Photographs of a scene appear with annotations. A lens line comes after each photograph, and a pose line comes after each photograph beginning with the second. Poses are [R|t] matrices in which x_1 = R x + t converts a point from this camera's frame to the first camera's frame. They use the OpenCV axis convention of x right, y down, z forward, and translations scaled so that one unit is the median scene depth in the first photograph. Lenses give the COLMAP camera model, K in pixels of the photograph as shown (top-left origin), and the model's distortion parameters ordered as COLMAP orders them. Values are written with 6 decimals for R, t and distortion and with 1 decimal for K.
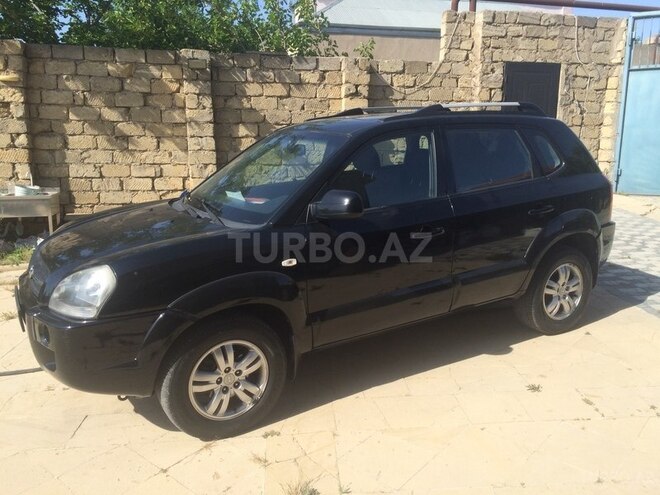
lens RADIAL K [[565.7, 0, 331.4], [0, 565.7, 247.7], [0, 0, 1]] dist [0.012296, -0.012897]
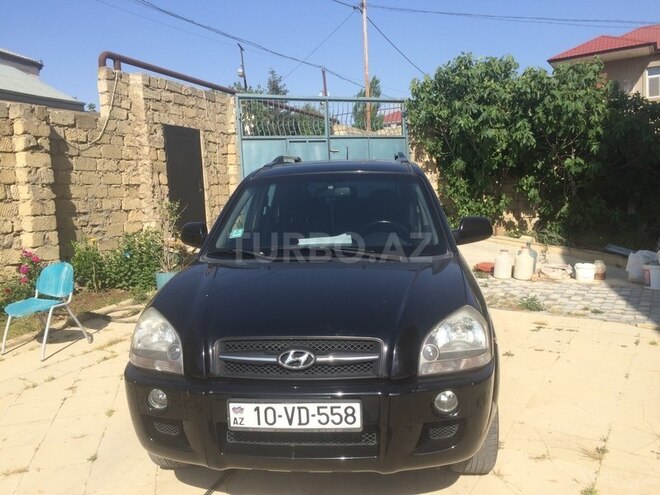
lens RADIAL K [[565.7, 0, 332.6], [0, 565.7, 247.3], [0, 0, 1]] dist [0.012296, -0.012897]
pose [[0.551289, -0.097957, 0.828544, -0.407206], [0.187893, 0.982149, -0.008901, -0.037119], [-0.812882, 0.160584, 0.559853, 0.197528]]
